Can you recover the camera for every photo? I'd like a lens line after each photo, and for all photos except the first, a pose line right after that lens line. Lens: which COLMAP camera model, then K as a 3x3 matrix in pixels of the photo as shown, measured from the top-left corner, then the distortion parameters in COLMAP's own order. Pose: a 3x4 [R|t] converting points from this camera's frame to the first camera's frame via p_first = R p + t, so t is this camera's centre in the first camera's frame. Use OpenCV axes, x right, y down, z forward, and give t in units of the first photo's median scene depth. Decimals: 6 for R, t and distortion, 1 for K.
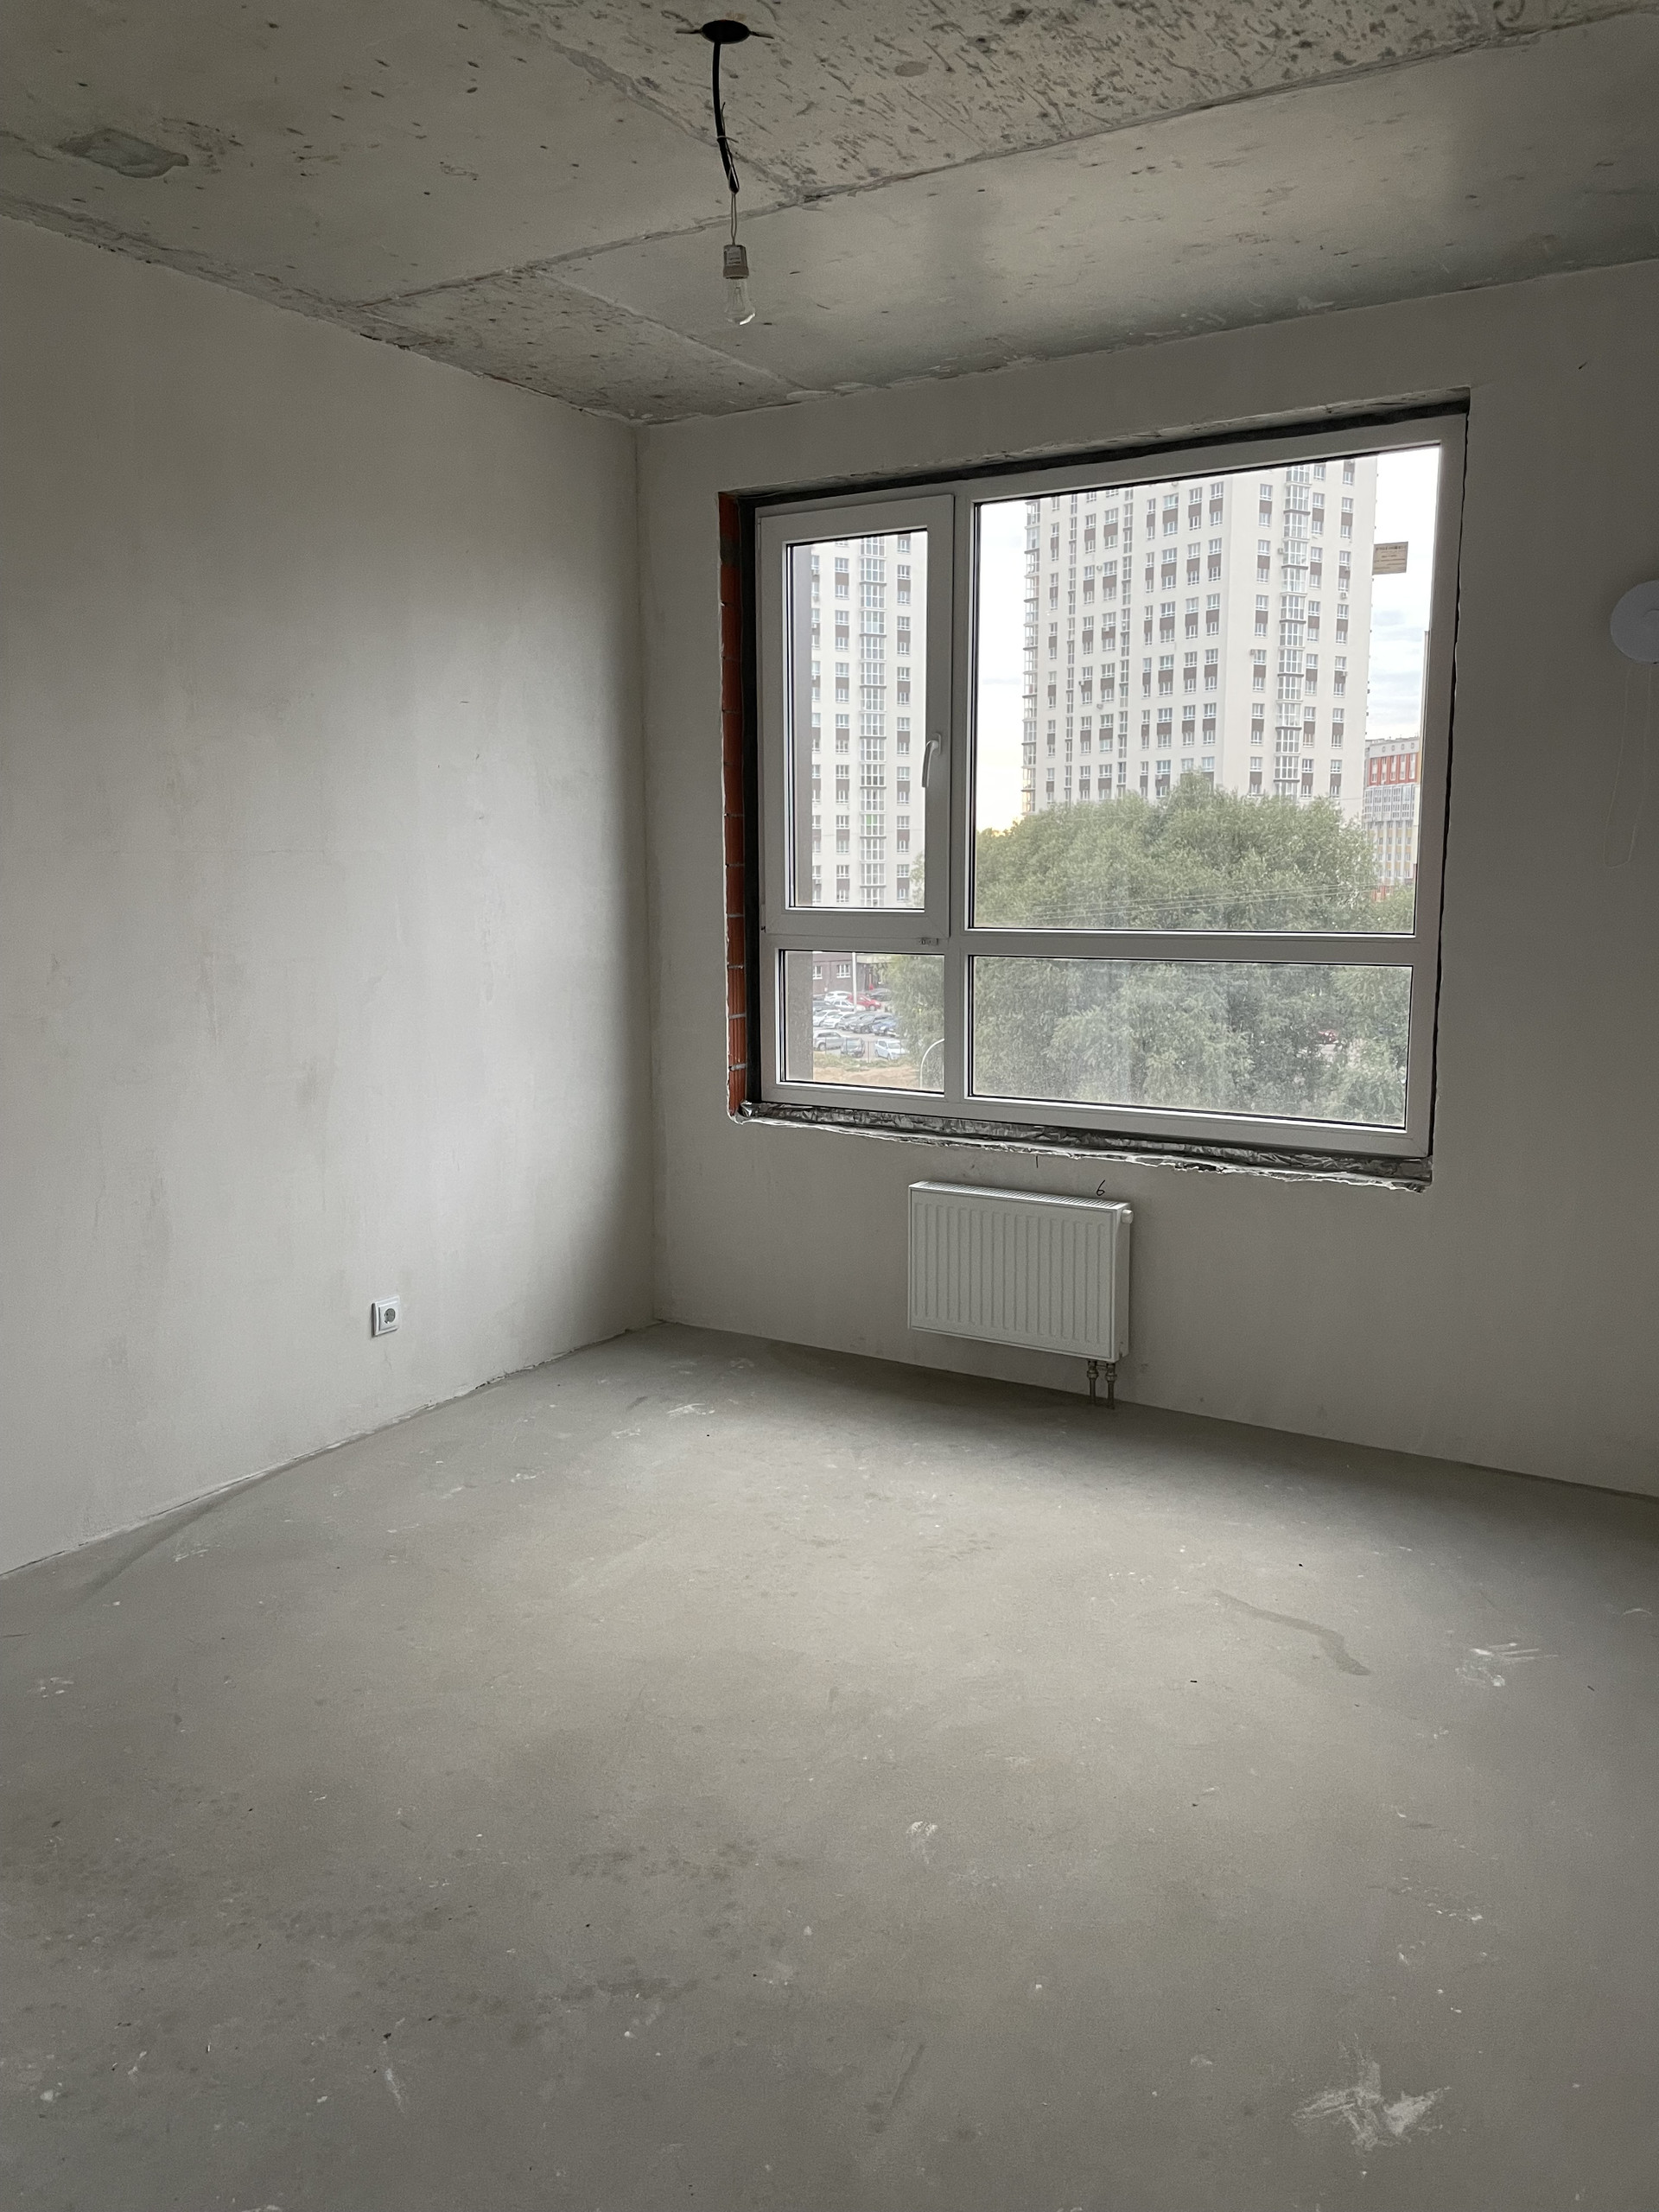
lens RADIAL K [[1677.0, 0, 822.7], [0, 1677.0, 1095.2], [0, 0, 1]] dist [0.072646, -0.081567]
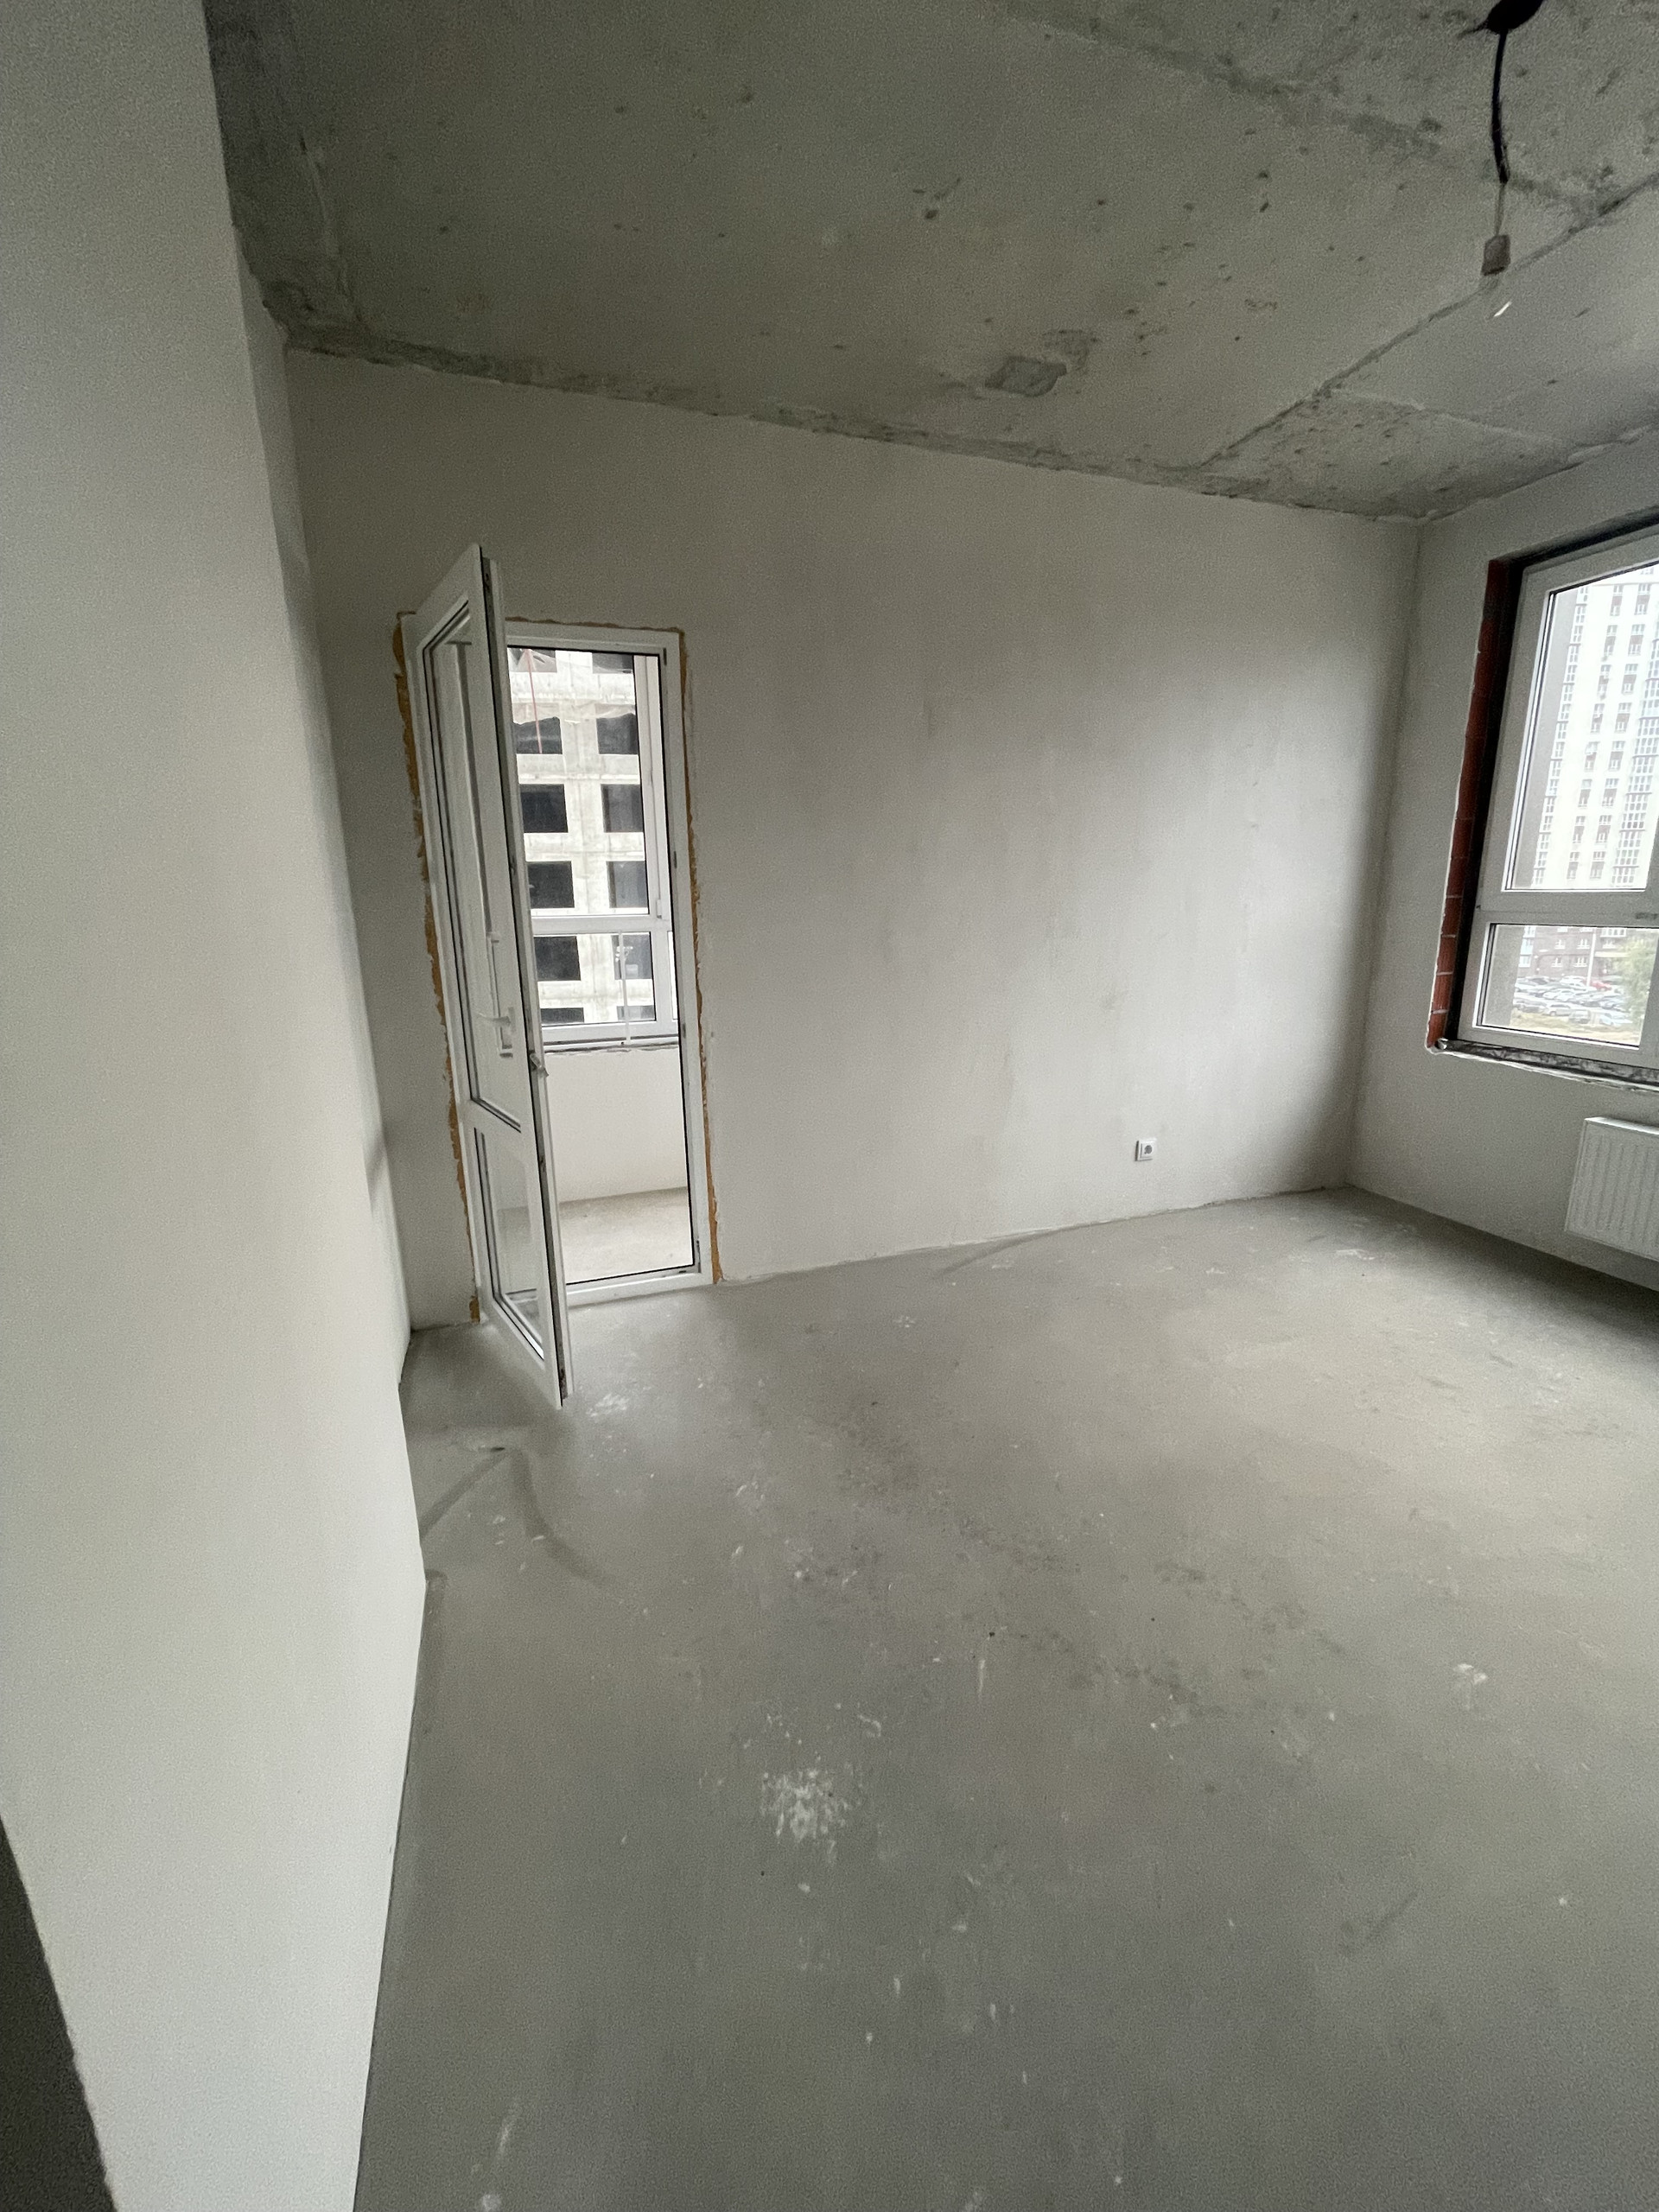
lens RADIAL K [[891.0, 0, 837.3], [0, 891.0, 1095.0], [0, 0, 1]] dist [-0.002383, -0.000414]
pose [[0.776868, 0.134688, -0.615090, 0.024498], [-0.079419, 0.990013, 0.116478, 0.004742], [0.624635, -0.041639, 0.779806, 0.157164]]
